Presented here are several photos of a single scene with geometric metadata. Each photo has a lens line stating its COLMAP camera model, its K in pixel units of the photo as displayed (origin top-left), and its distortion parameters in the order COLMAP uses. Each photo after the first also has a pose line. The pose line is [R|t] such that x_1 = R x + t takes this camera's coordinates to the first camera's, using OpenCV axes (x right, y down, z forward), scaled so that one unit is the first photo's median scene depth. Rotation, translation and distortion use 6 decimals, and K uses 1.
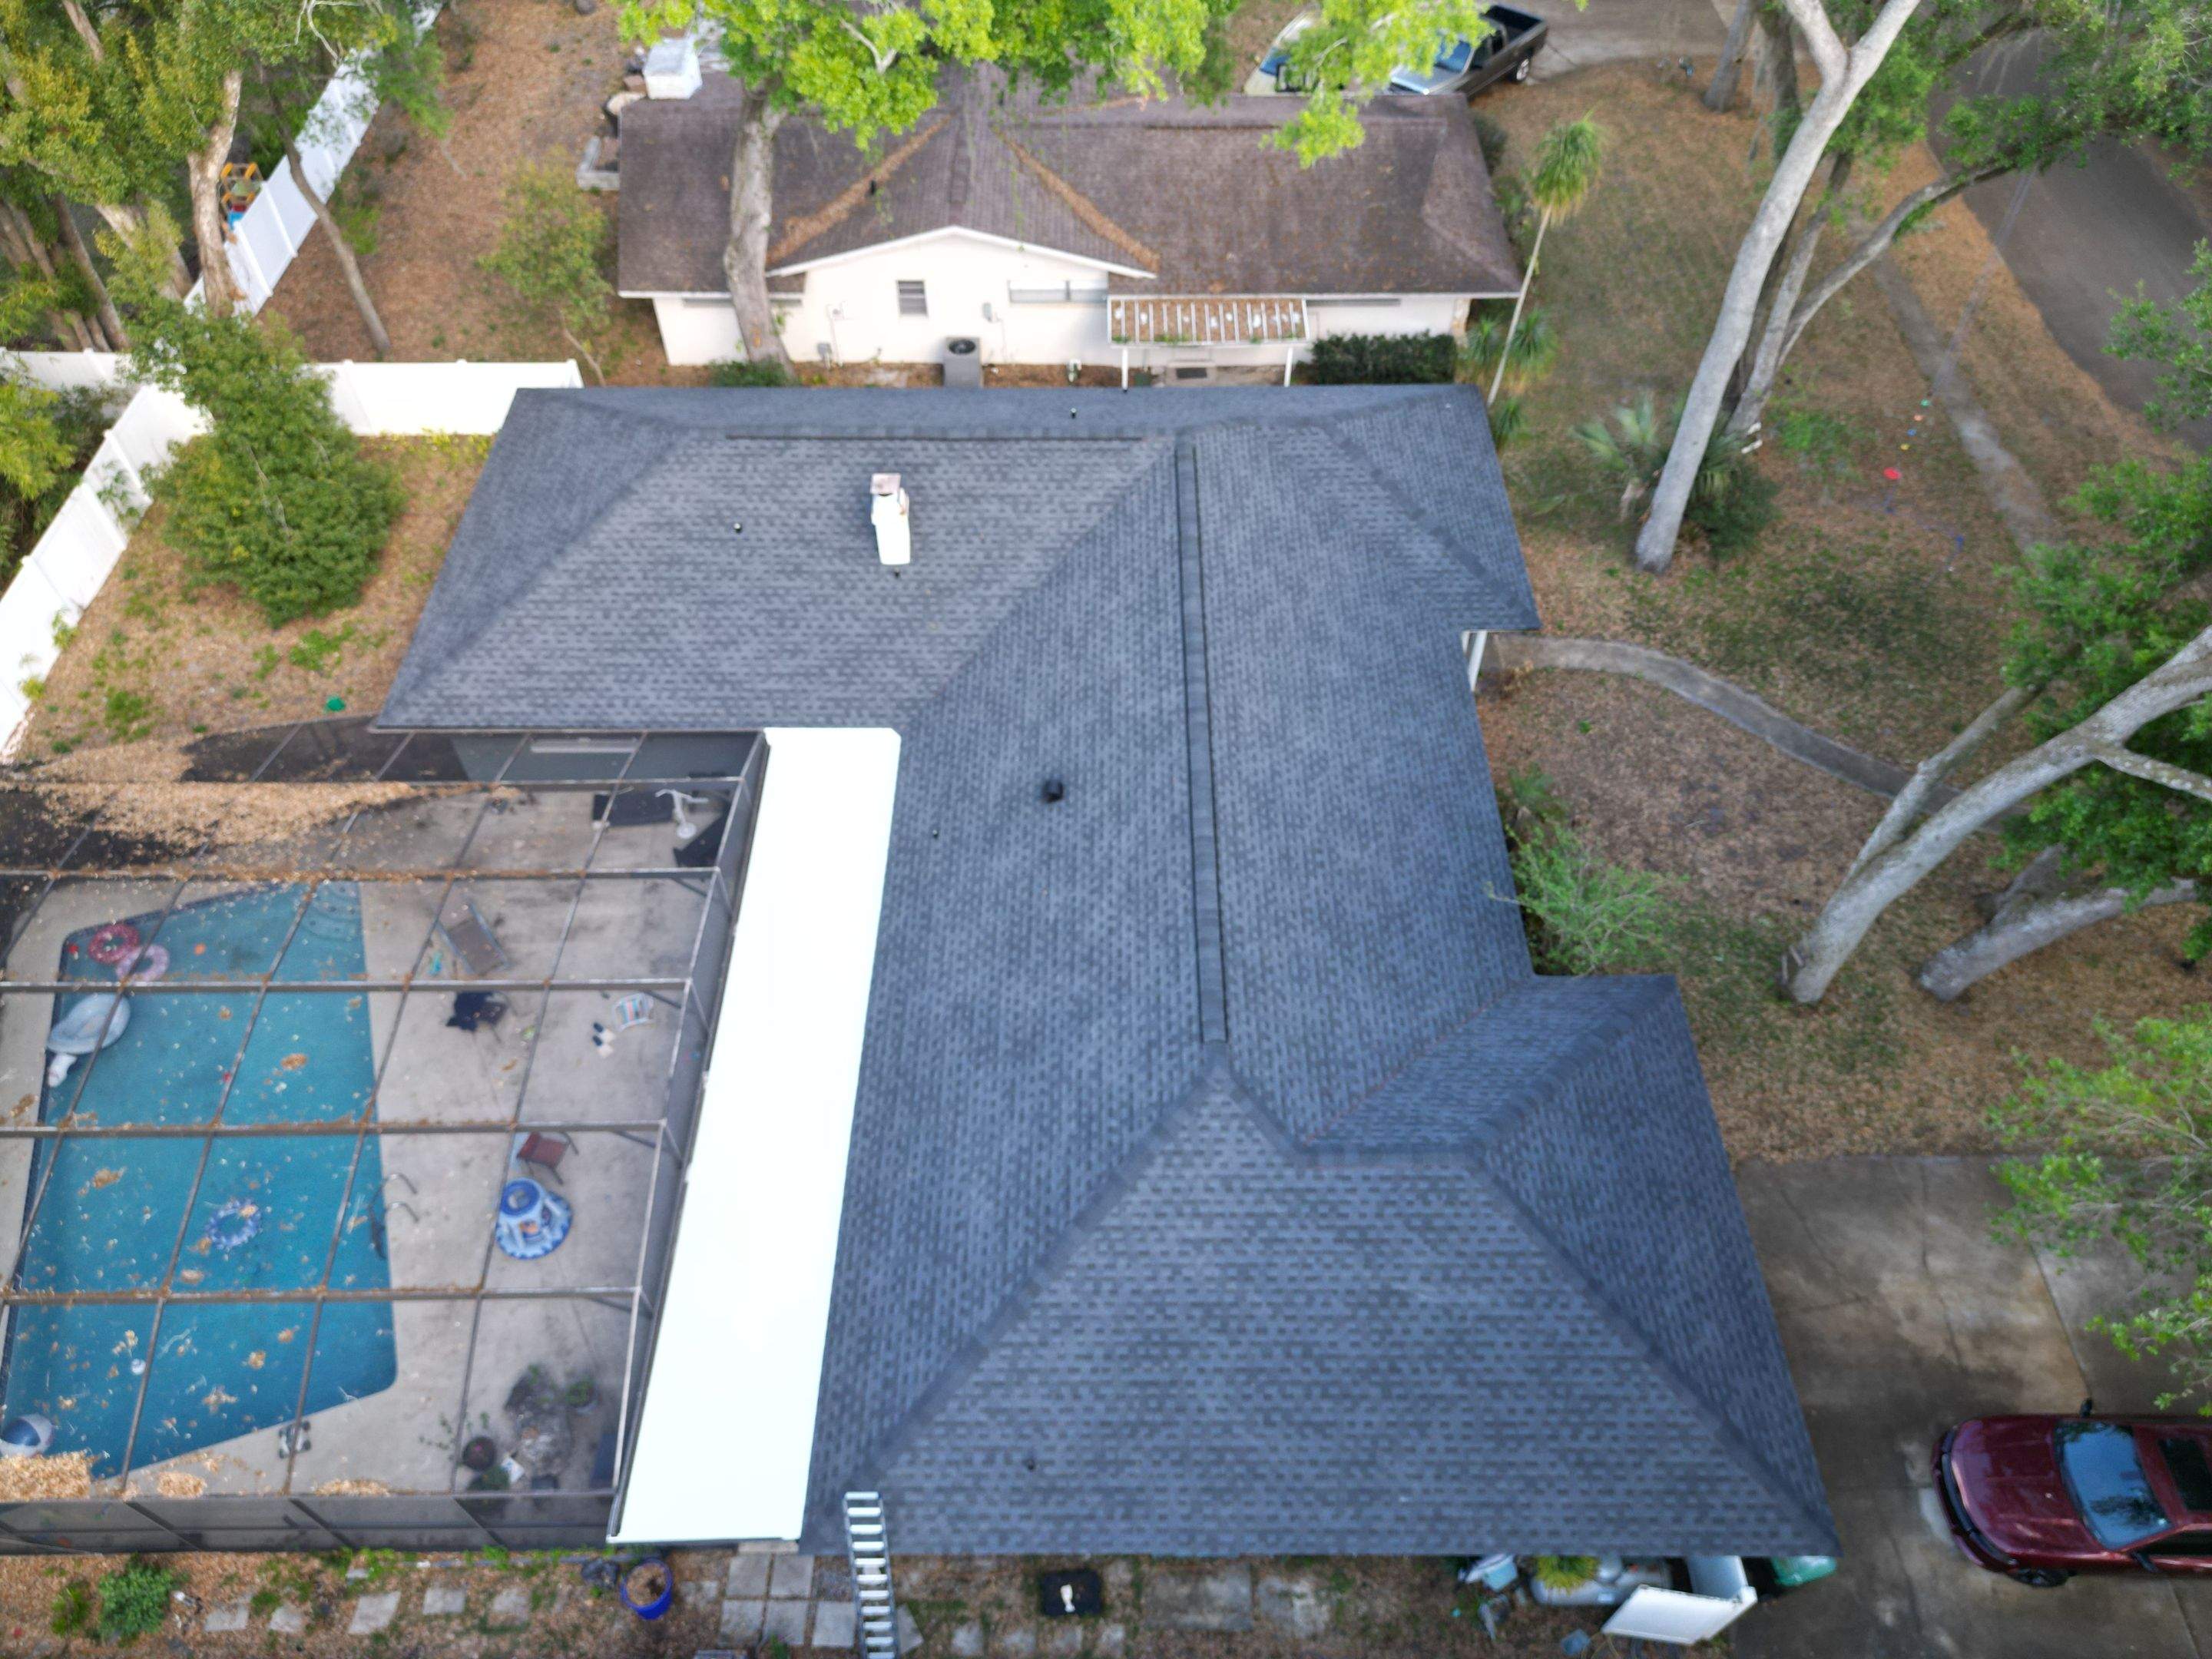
lens RADIAL K [[1558.5, 0, 1110.6], [0, 1558.5, 825.5], [0, 0, 1]] dist [0.045276, -0.041153]
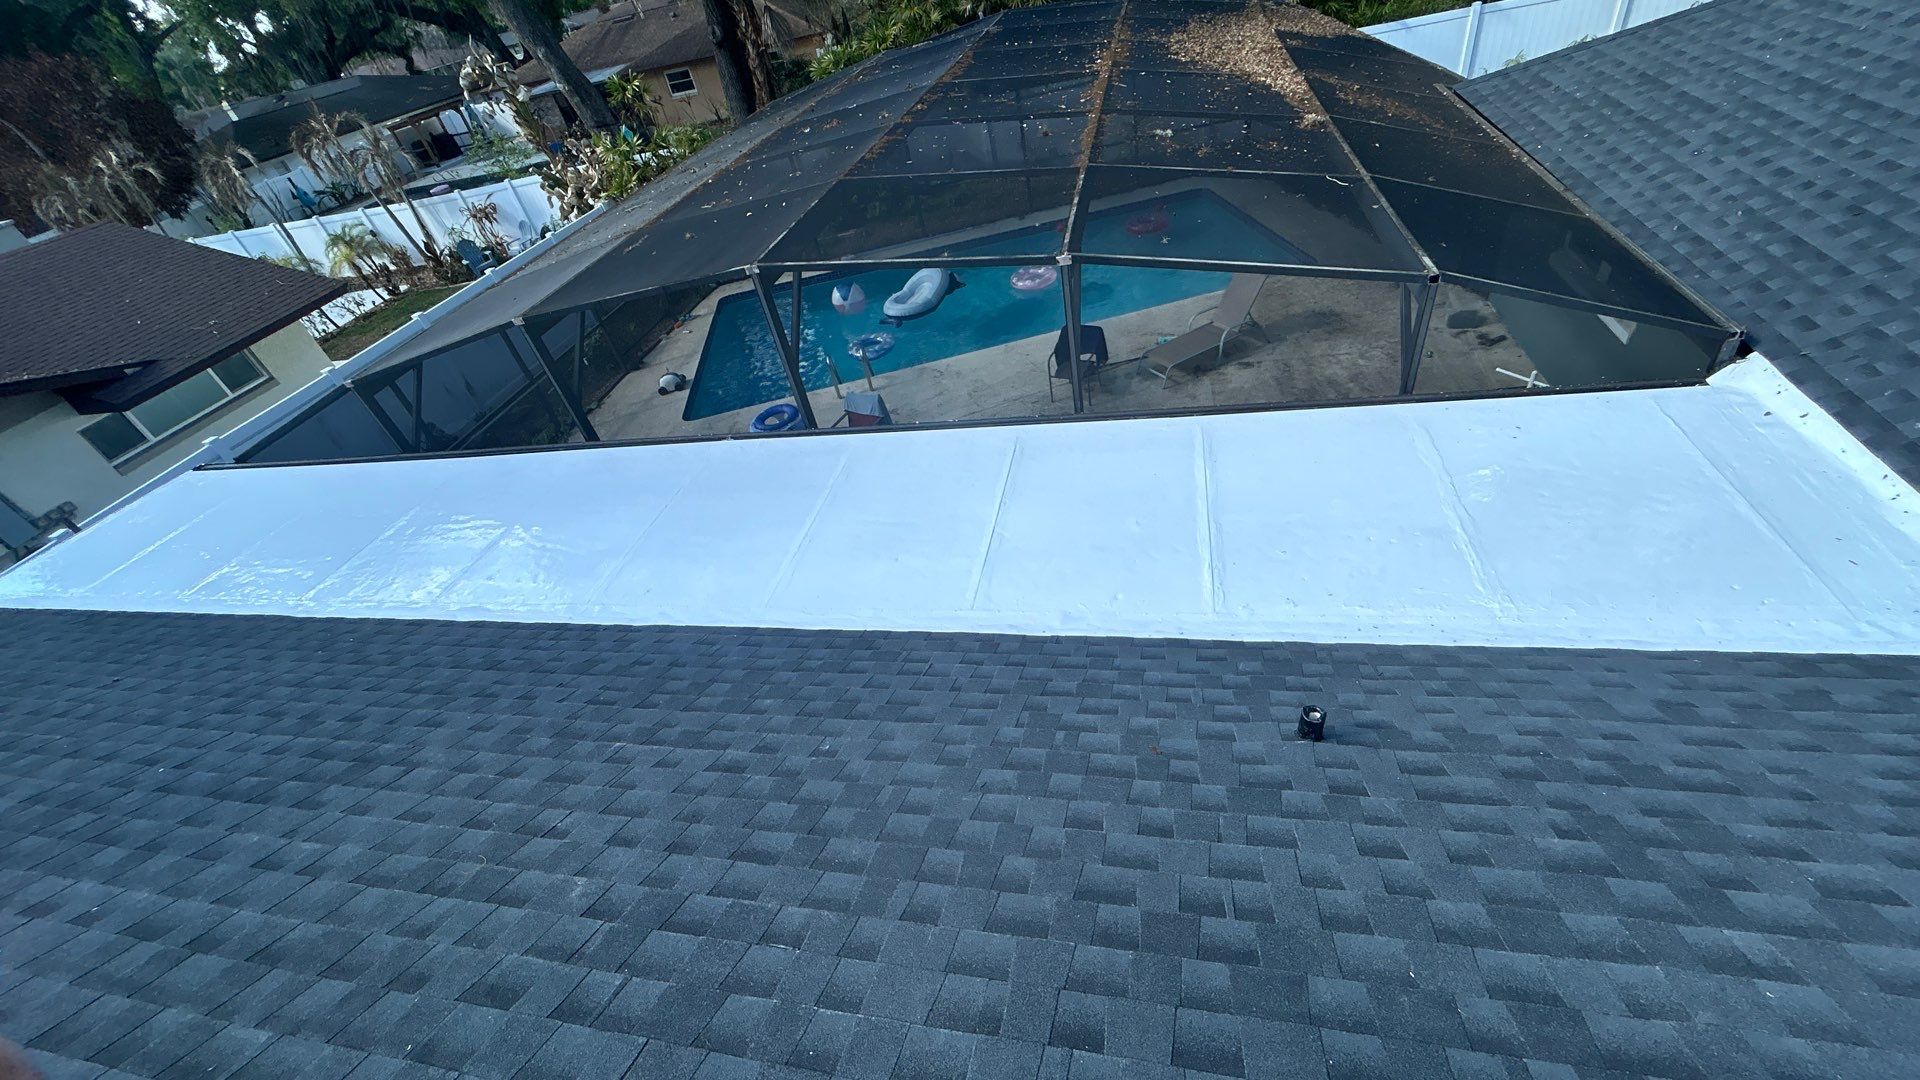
lens RADIAL K [[782.6, 0, 954.5], [0, 782.6, 534.8], [0, 0, 1]] dist [-0.002130, 0.001578]
pose [[-0.201197, 0.645759, -0.736557, -0.039951], [-0.608715, 0.506697, 0.610511, -0.042534], [0.767454, 0.571186, 0.291137, 0.899705]]
